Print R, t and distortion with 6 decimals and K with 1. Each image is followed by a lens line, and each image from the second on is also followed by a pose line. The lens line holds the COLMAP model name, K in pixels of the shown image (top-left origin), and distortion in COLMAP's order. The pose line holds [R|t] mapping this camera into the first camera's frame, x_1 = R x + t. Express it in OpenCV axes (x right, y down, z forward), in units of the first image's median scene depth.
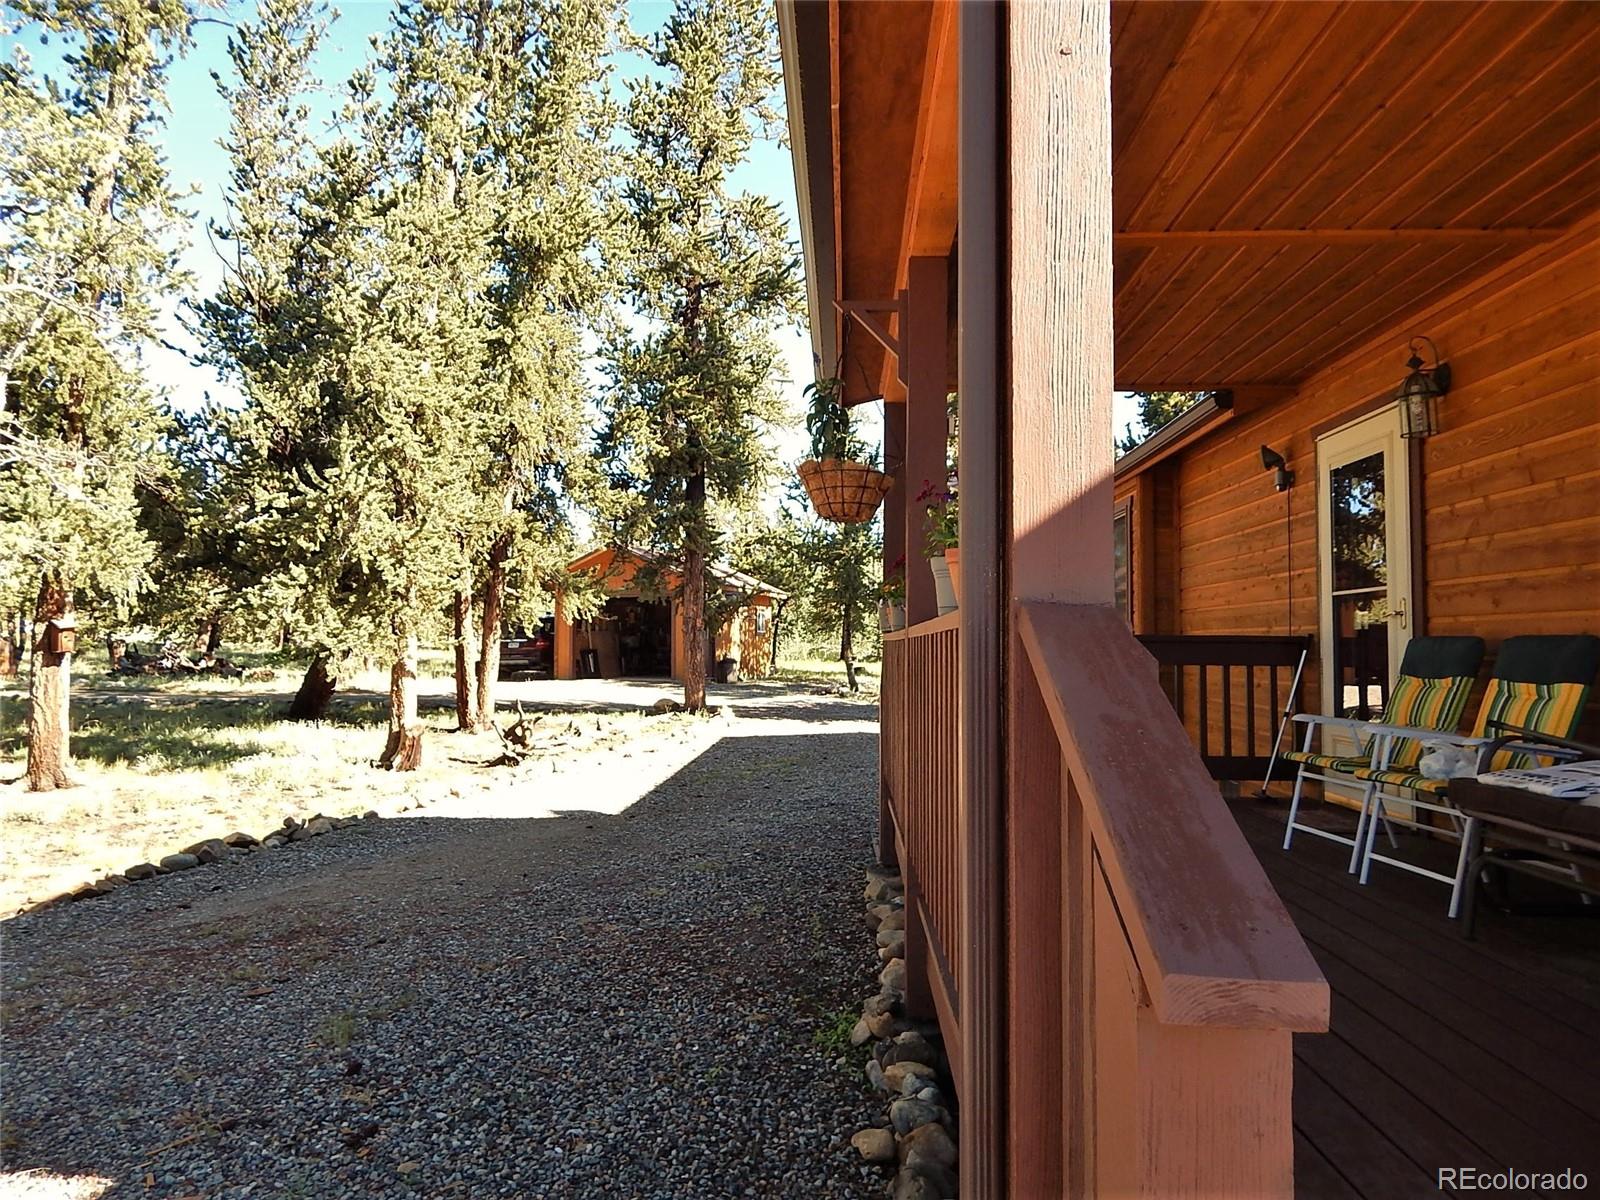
lens RADIAL K [[1058.8, 0, 797.1], [0, 1058.8, 594.9], [0, 0, 1]] dist [0.004117, -0.008407]
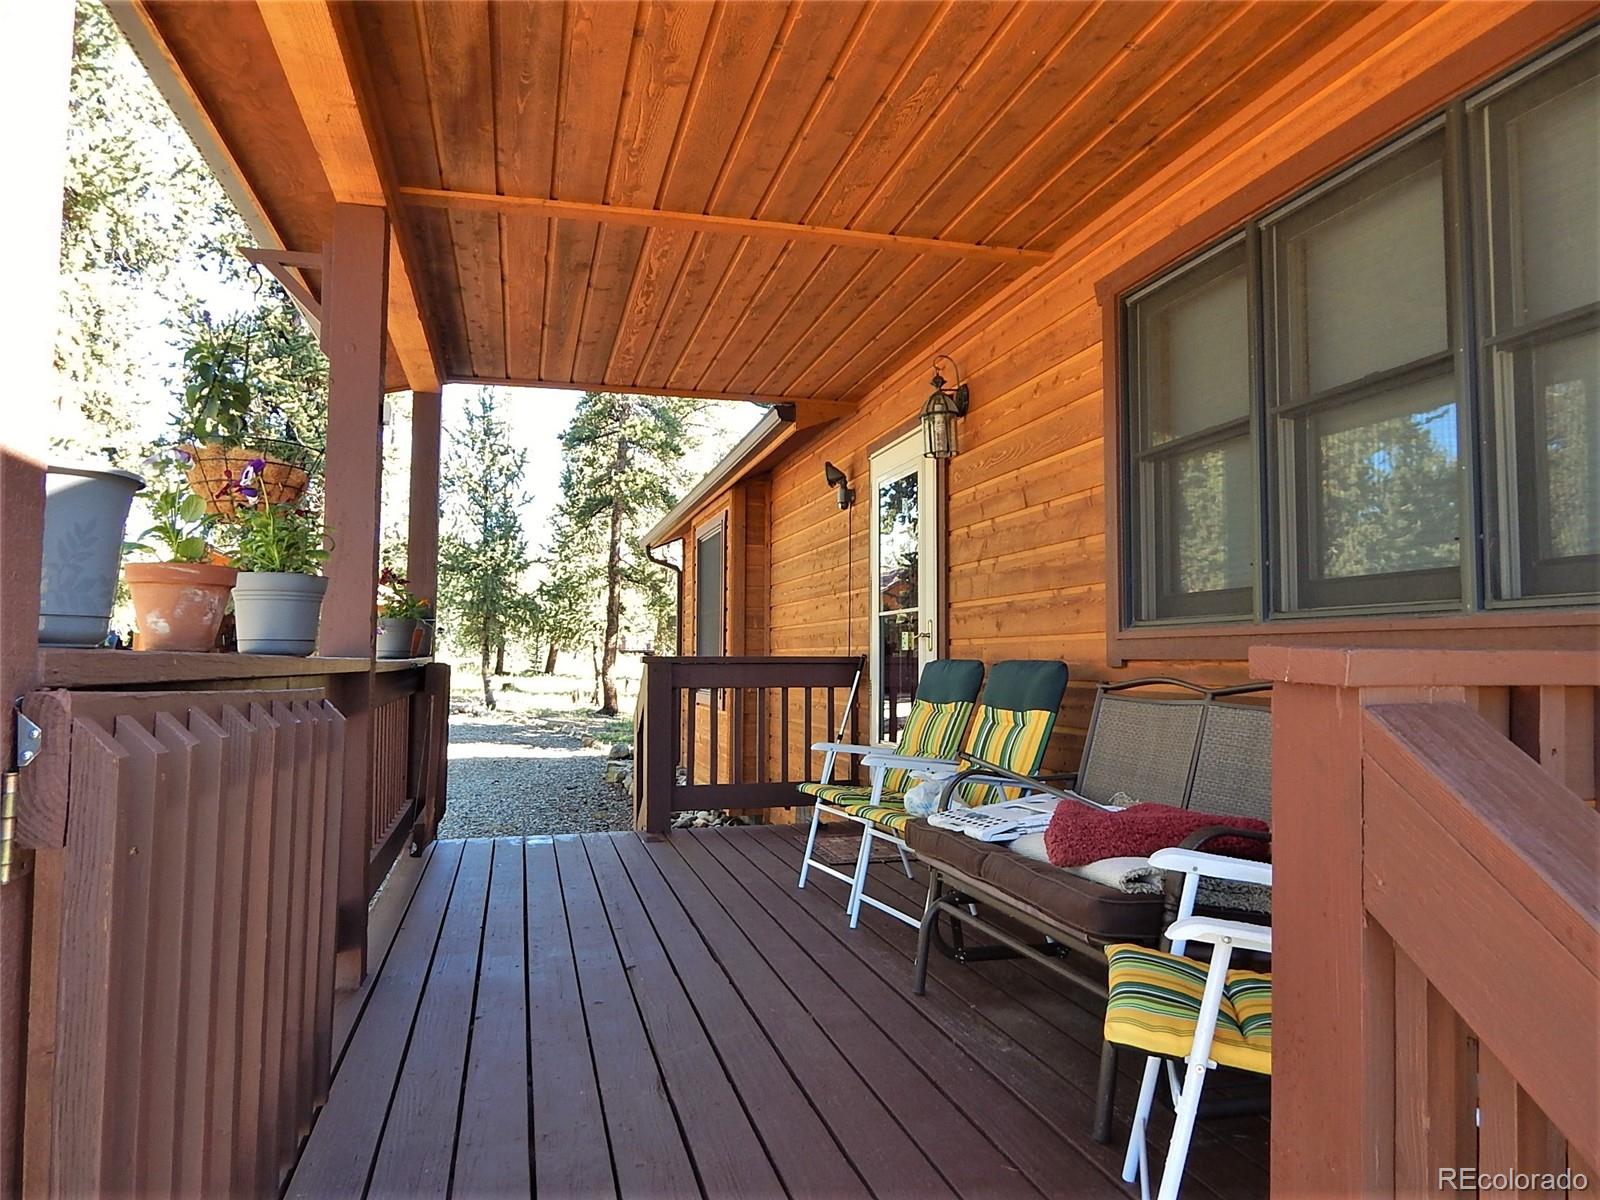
lens RADIAL K [[1058.8, 0, 799.8], [0, 1058.8, 601.9], [0, 0, 1]] dist [0.004117, -0.008407]
pose [[0.954393, 0.010042, 0.298384, 0.132347], [-0.008596, 0.999944, -0.006159, -0.005369], [-0.298429, 0.003313, 0.954426, 0.075845]]
